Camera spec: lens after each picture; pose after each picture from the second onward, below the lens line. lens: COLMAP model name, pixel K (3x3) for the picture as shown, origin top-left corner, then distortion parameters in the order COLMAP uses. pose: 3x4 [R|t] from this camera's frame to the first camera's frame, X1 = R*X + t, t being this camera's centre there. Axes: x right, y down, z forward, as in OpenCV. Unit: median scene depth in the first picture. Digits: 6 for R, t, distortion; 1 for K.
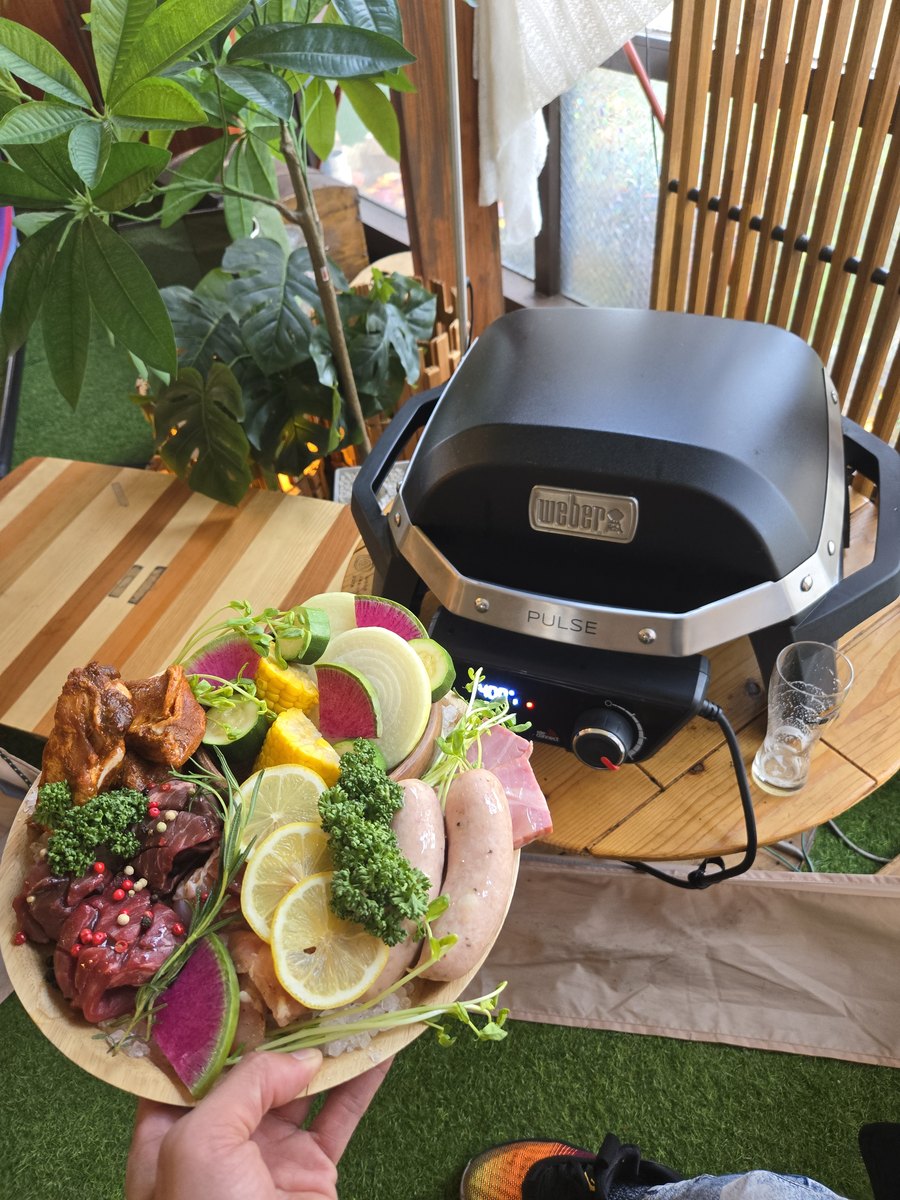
lens RADIAL K [[820.6, 0, 482.1], [0, 820.6, 600.1], [0, 0, 1]] dist [0.001309, 0.001060]
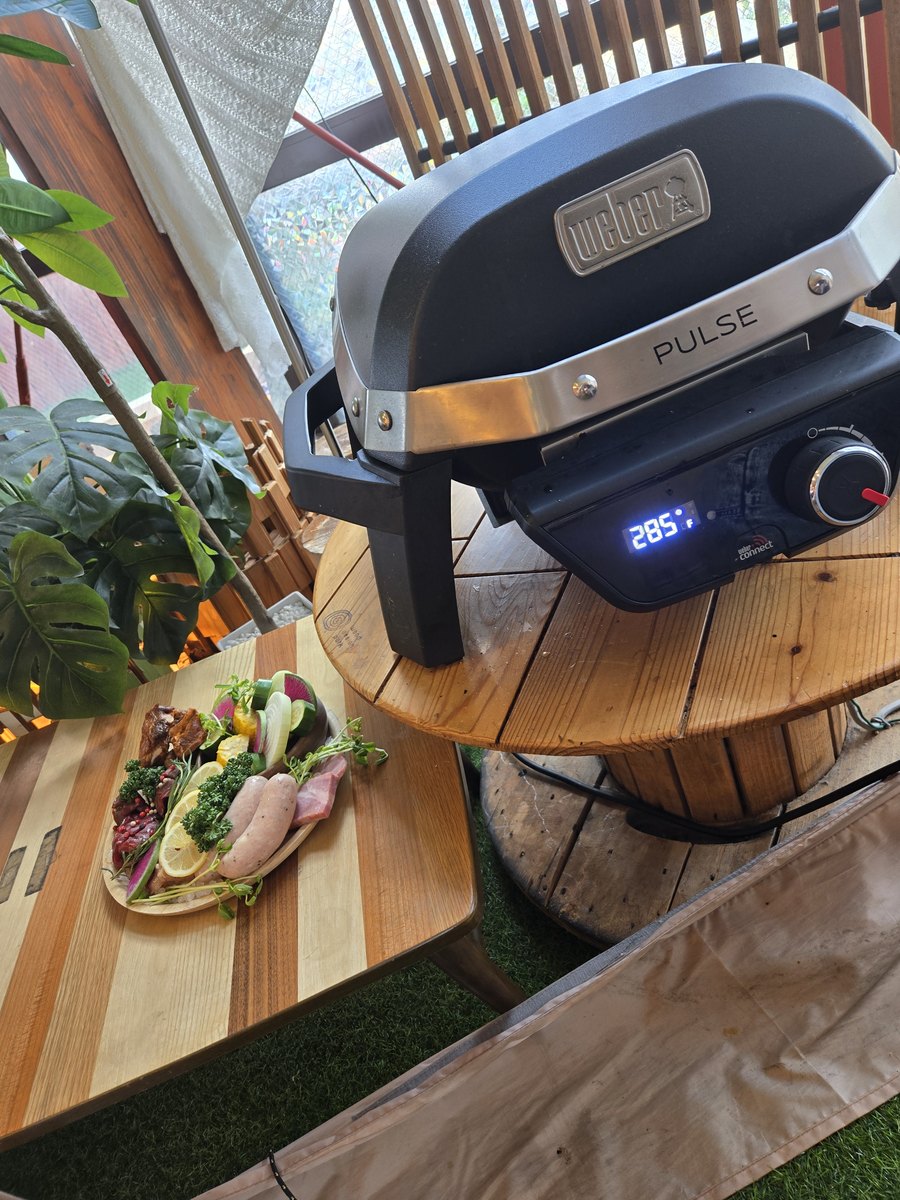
lens RADIAL K [[820.6, 0, 482.1], [0, 820.6, 600.1], [0, 0, 1]] dist [0.001309, 0.001060]
pose [[0.836738, -0.469699, 0.281518, -0.187275], [0.534852, 0.811284, -0.236119, 0.143196], [-0.117486, 0.348140, 0.930051, 0.256830]]
